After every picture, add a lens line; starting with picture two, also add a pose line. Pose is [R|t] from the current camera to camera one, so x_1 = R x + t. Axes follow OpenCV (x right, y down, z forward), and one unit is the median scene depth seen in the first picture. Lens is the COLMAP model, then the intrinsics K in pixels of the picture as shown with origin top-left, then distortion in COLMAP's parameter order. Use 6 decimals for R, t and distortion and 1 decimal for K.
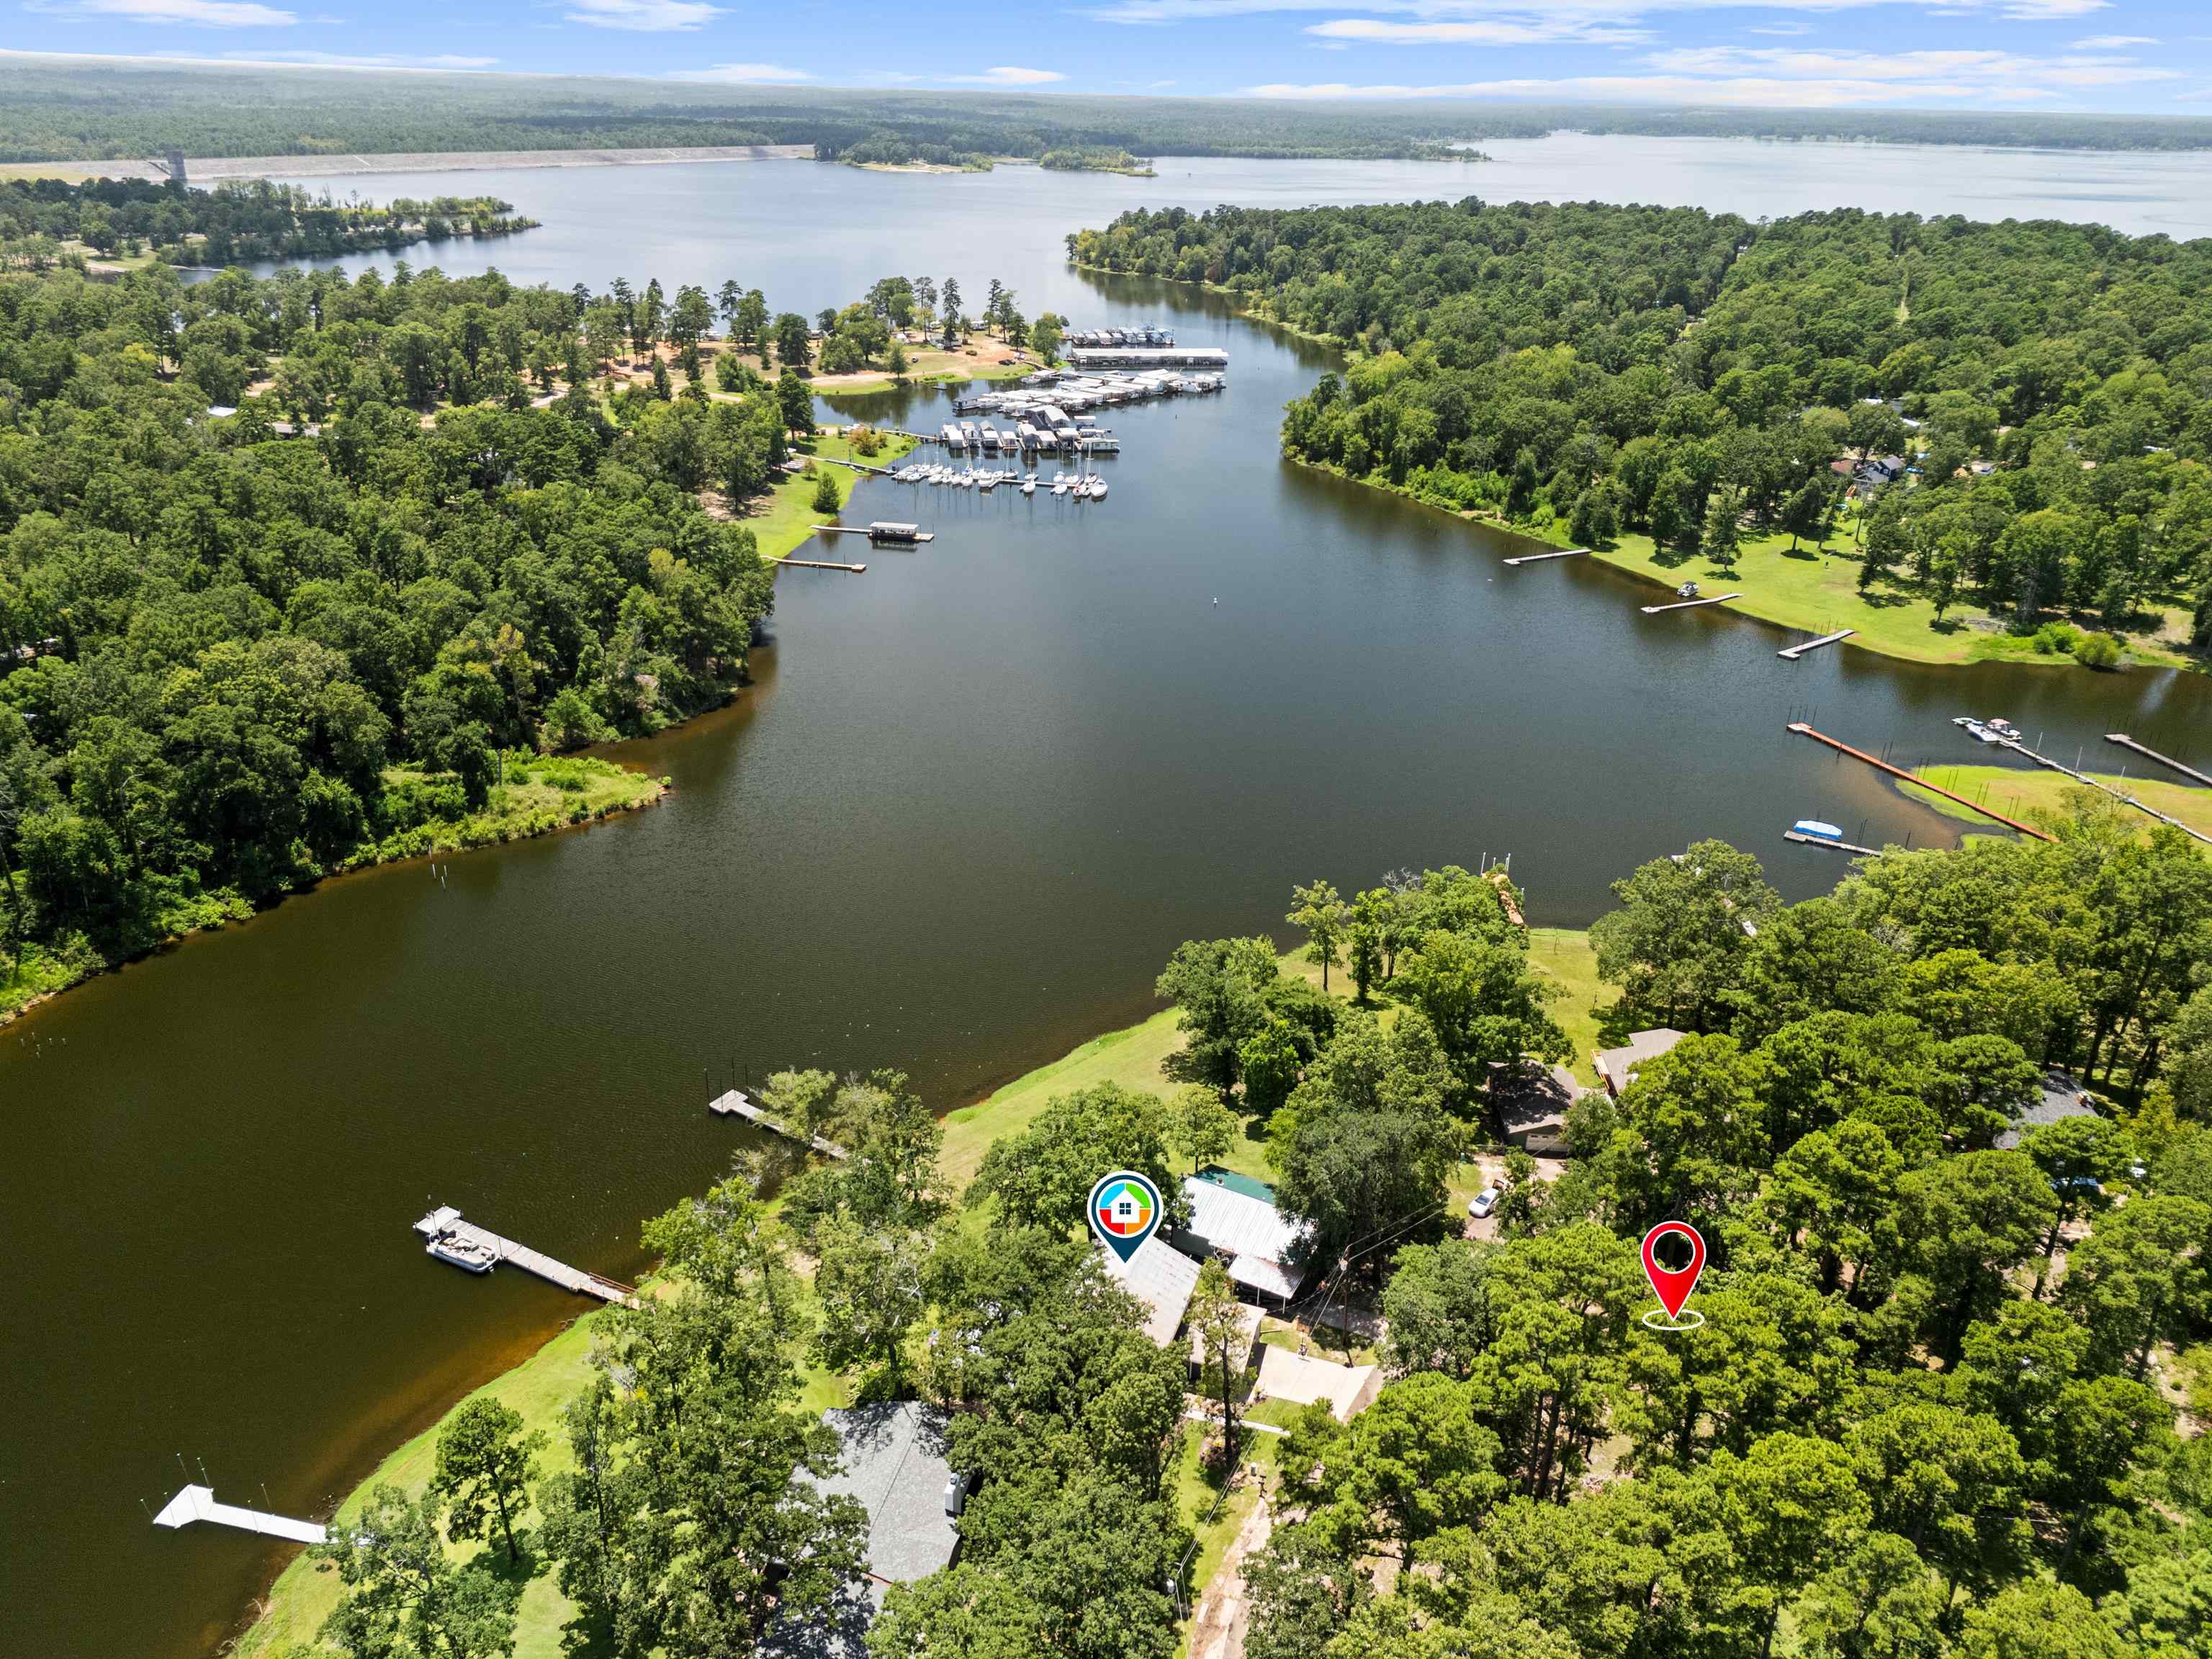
lens RADIAL K [[1629.5, 0, 1106.0], [0, 1629.5, 829.5], [0, 0, 1]] dist [0.038888, -0.028886]
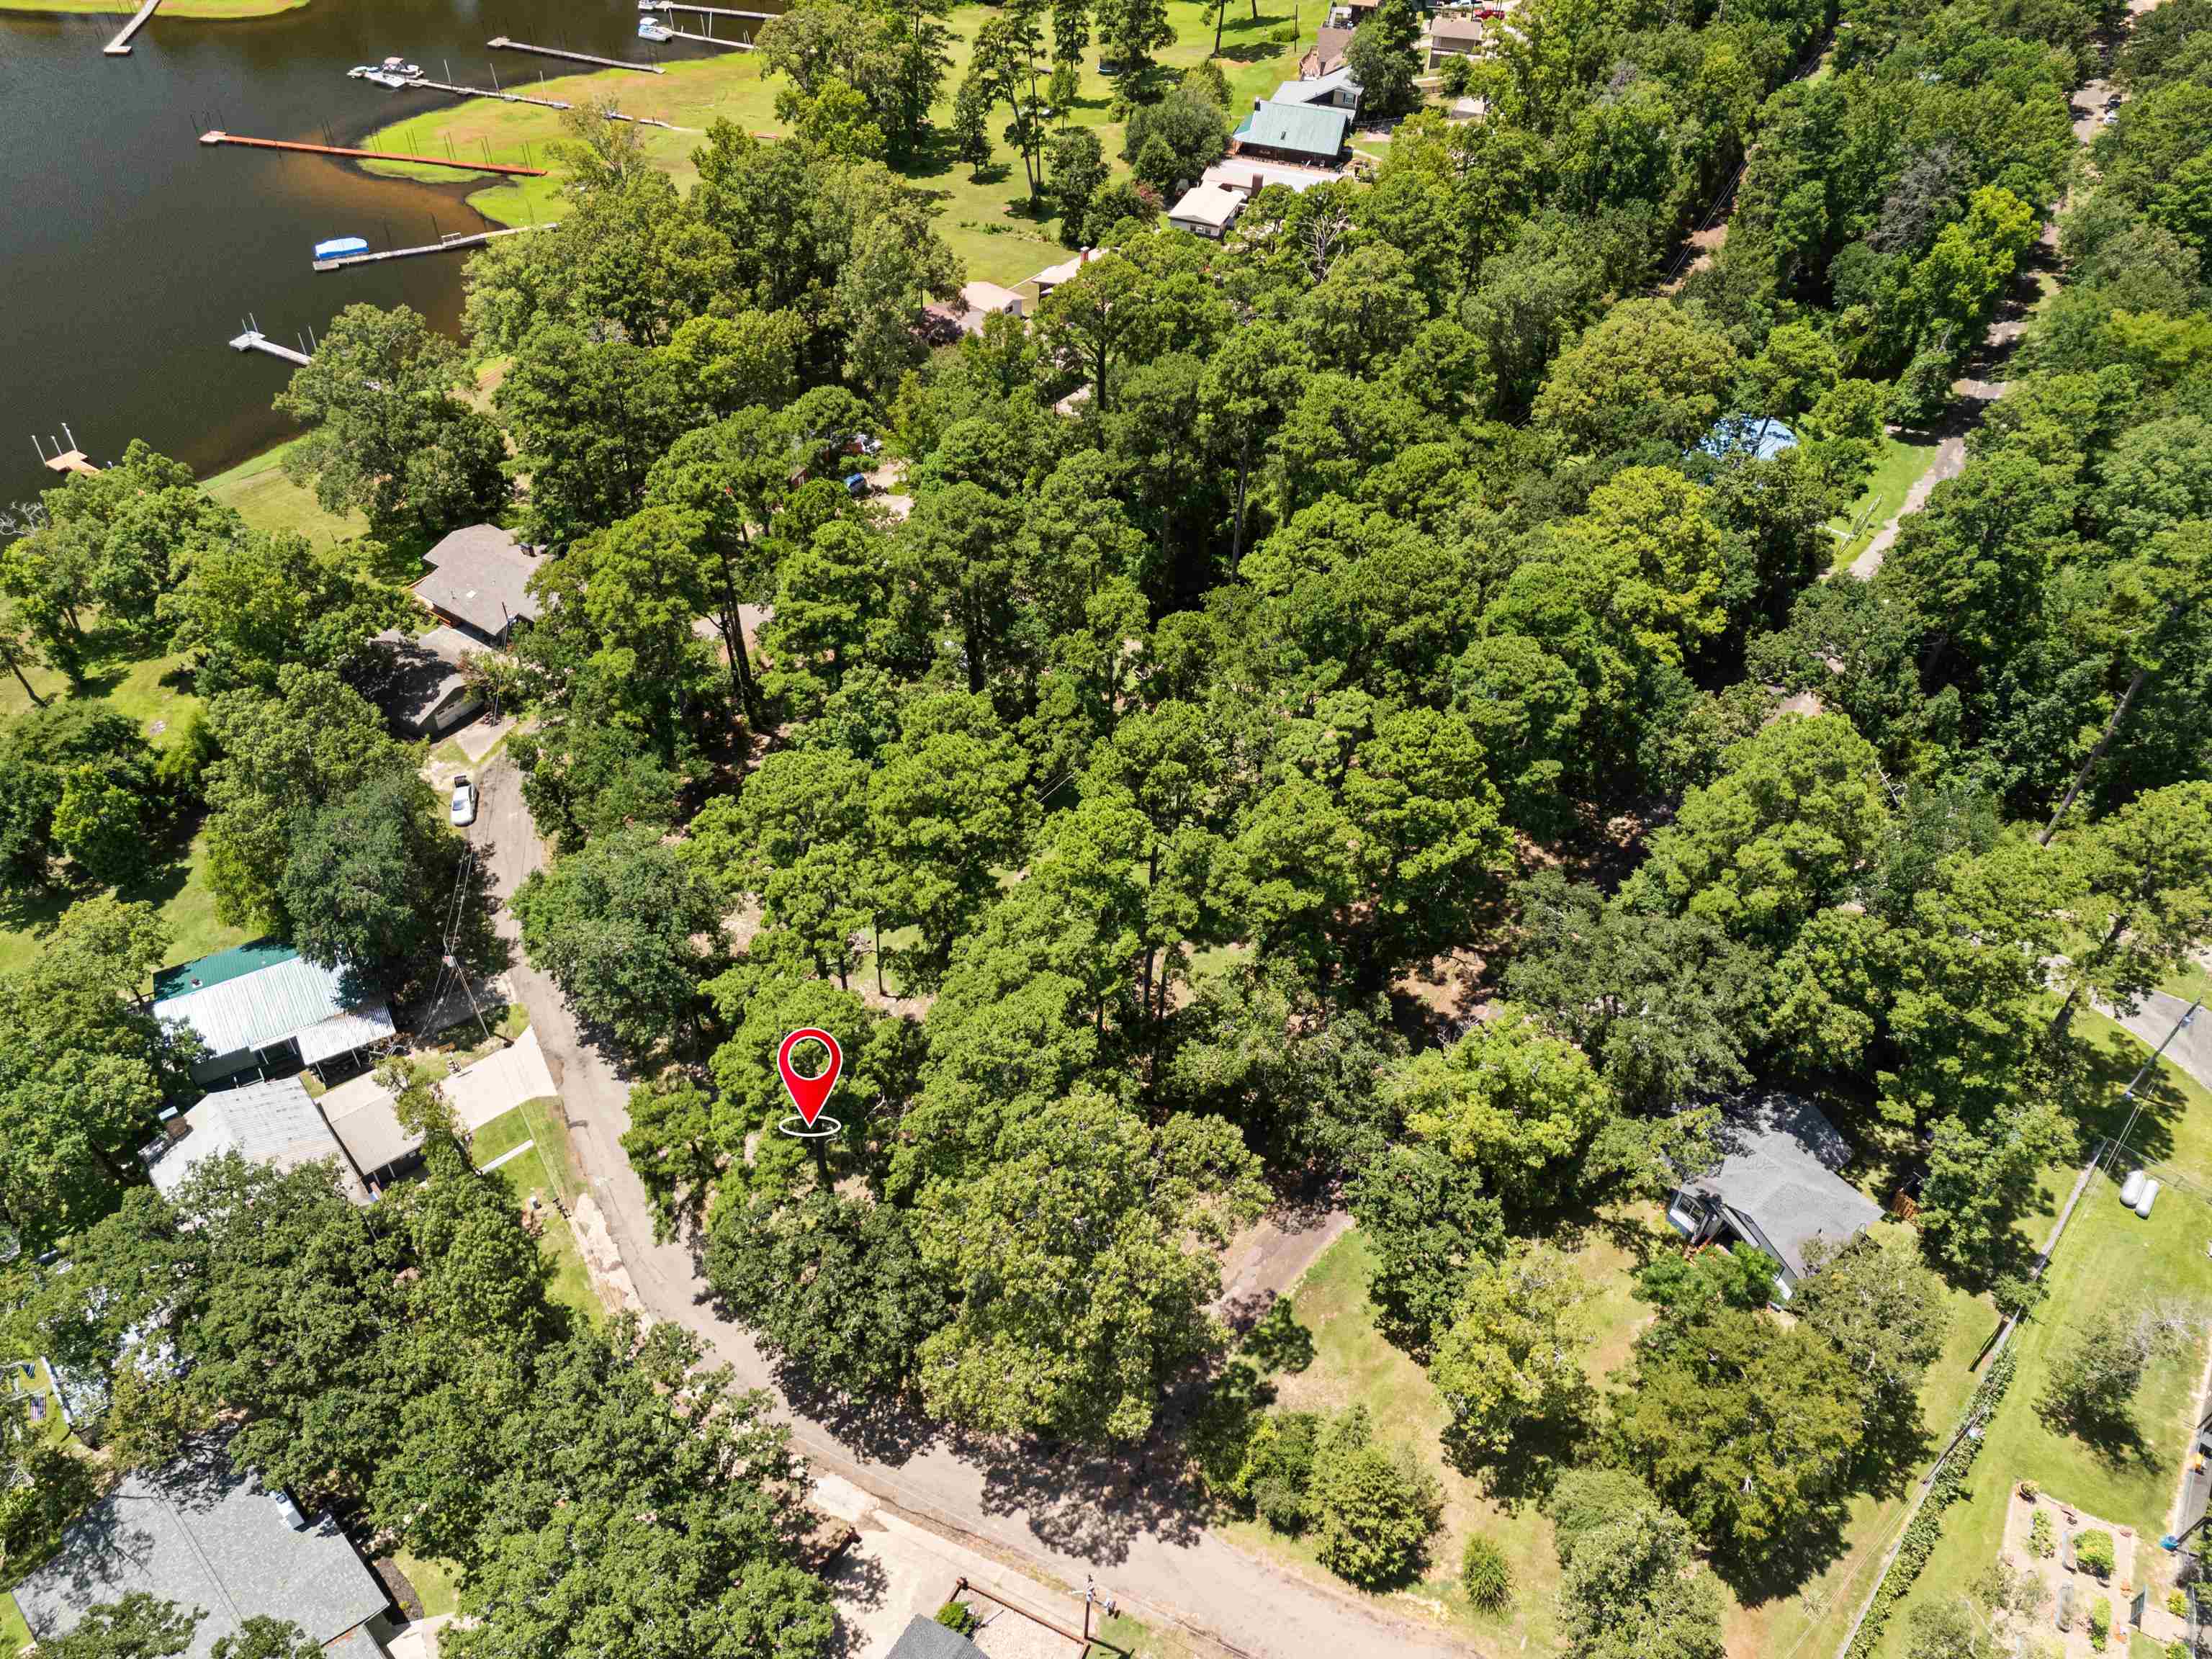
lens RADIAL K [[1629.5, 0, 1106.0], [0, 1629.5, 829.5], [0, 0, 1]] dist [0.038888, -0.028886]
pose [[0.519997, -0.587787, 0.619766, -0.136060], [0.322681, 0.806990, 0.494614, -0.082894], [-0.790873, -0.057211, 0.609300, 0.175418]]
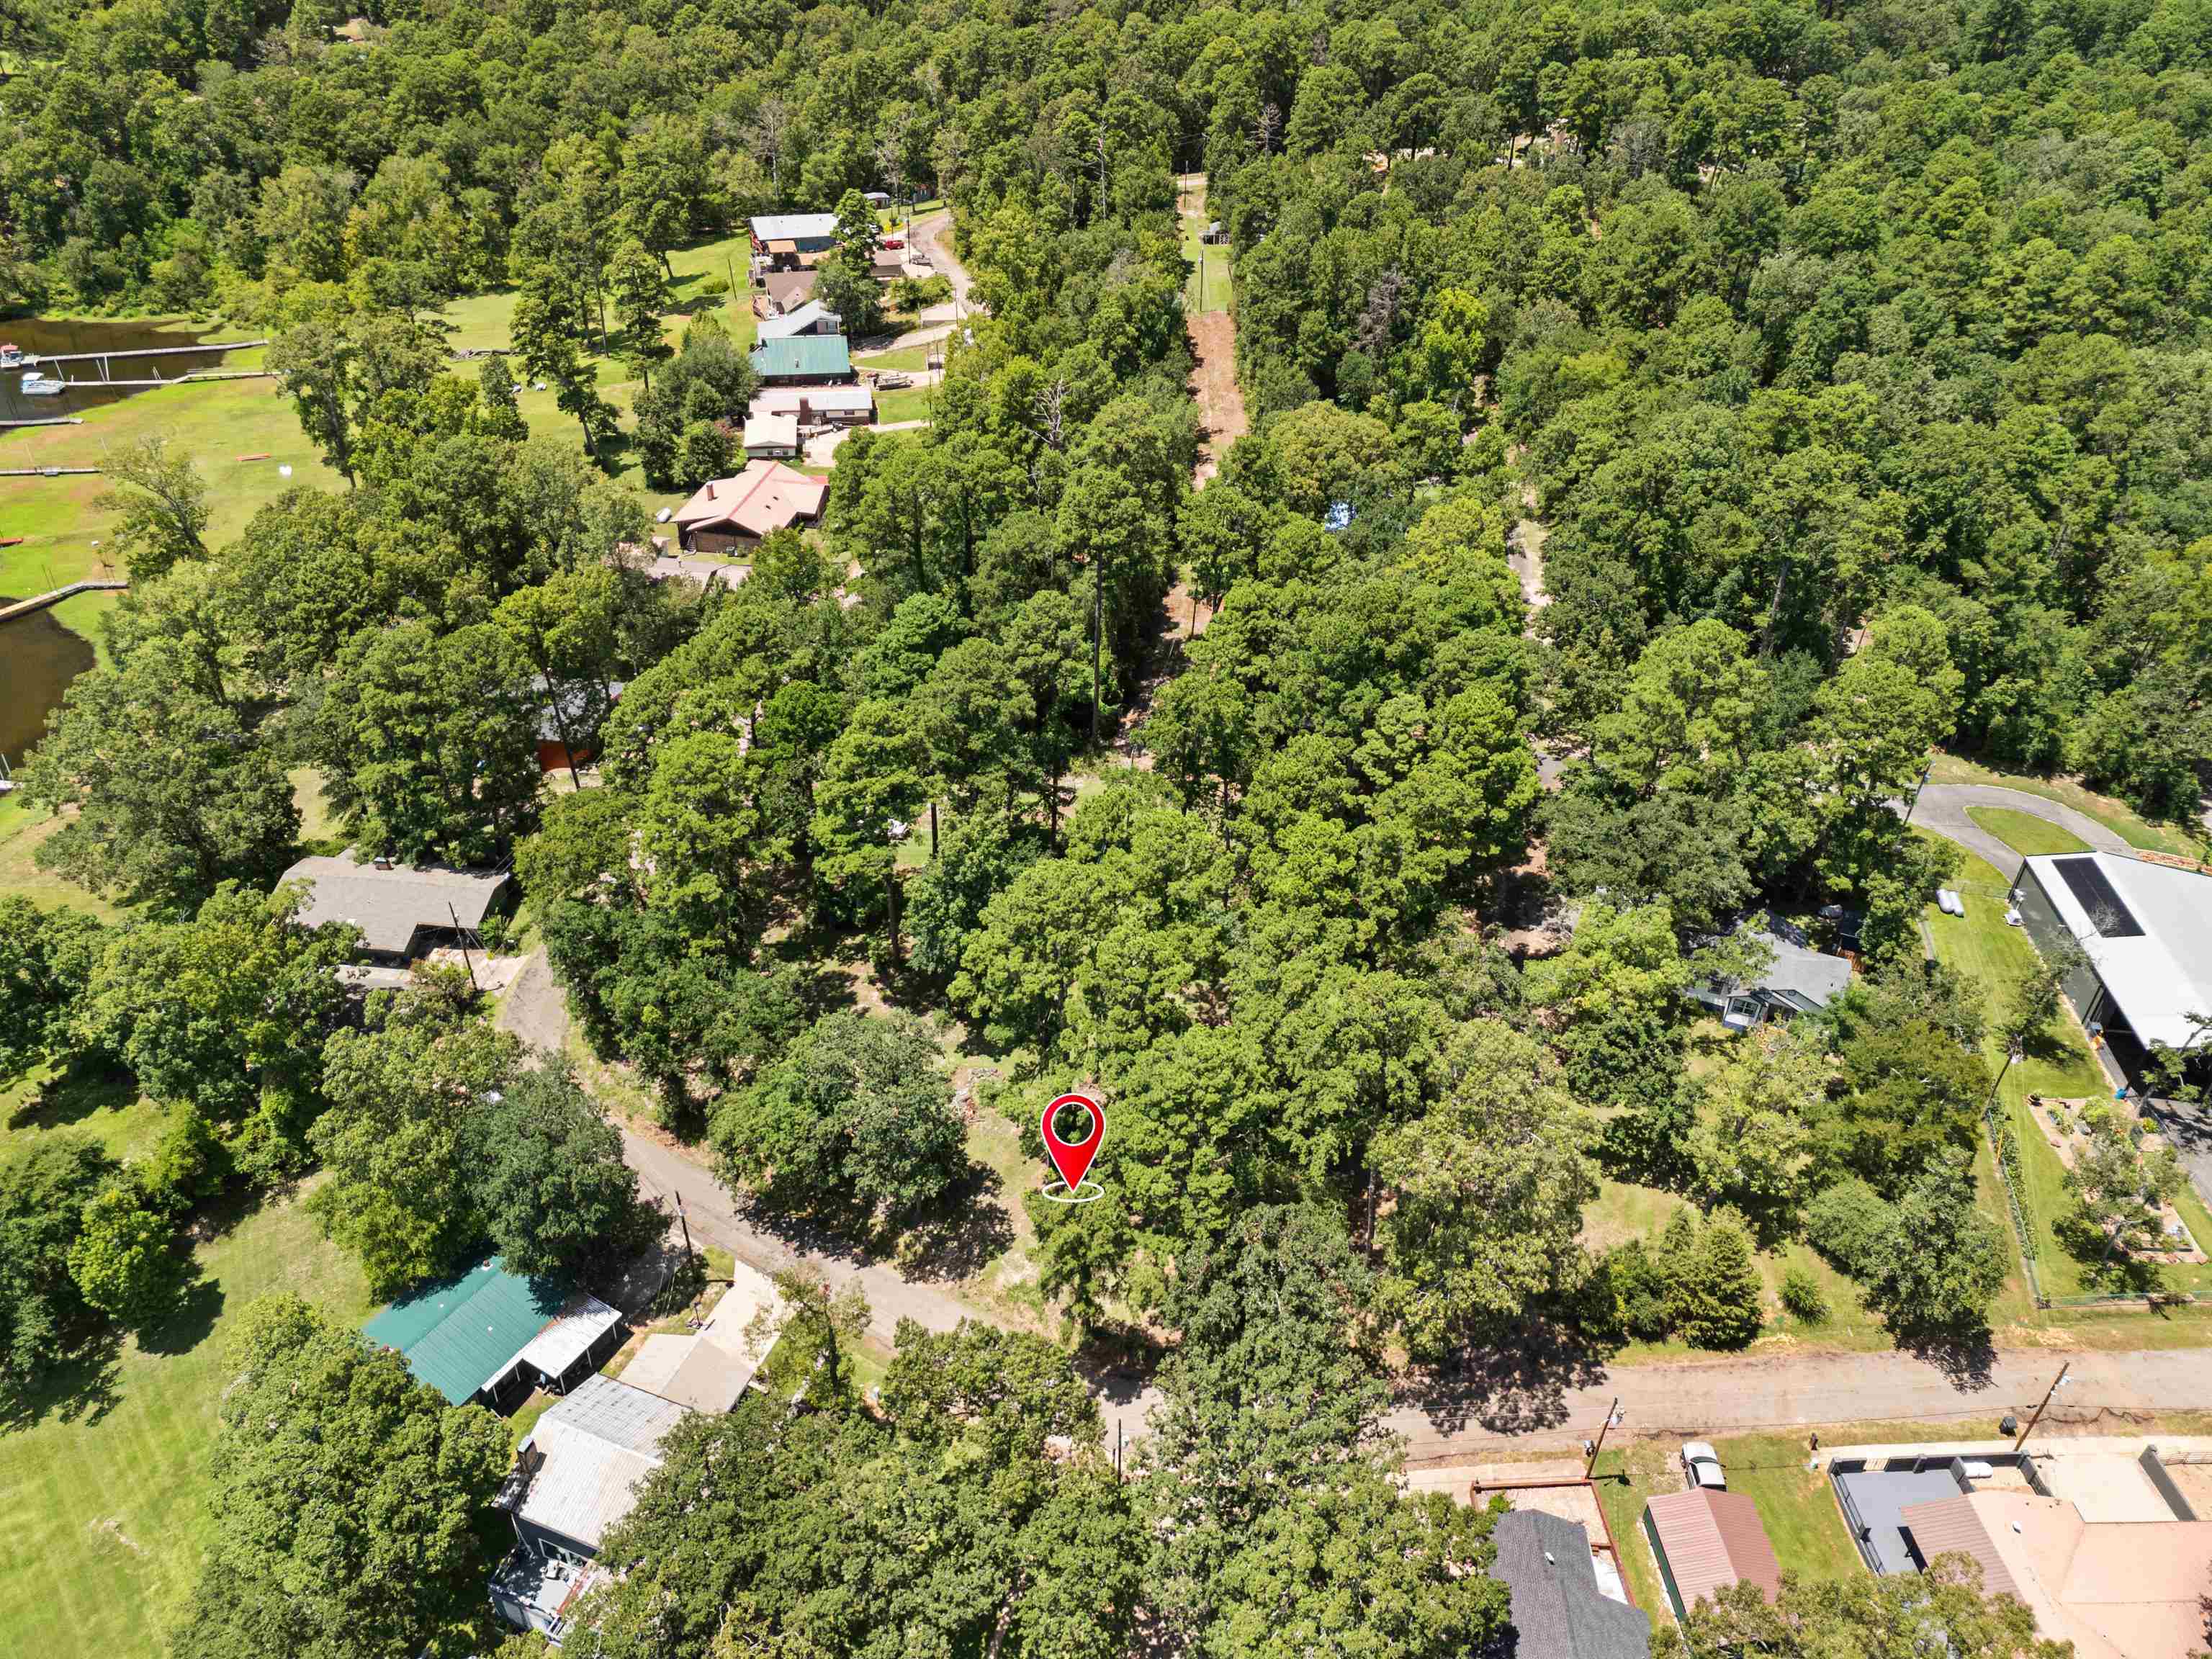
lens RADIAL K [[1629.5, 0, 1106.0], [0, 1629.5, 829.5], [0, 0, 1]] dist [0.038888, -0.028886]
pose [[0.038156, -0.583633, 0.811121, -0.336995], [0.373533, 0.761199, 0.530141, -0.199712], [-0.926832, 0.282753, 0.247050, 0.441463]]
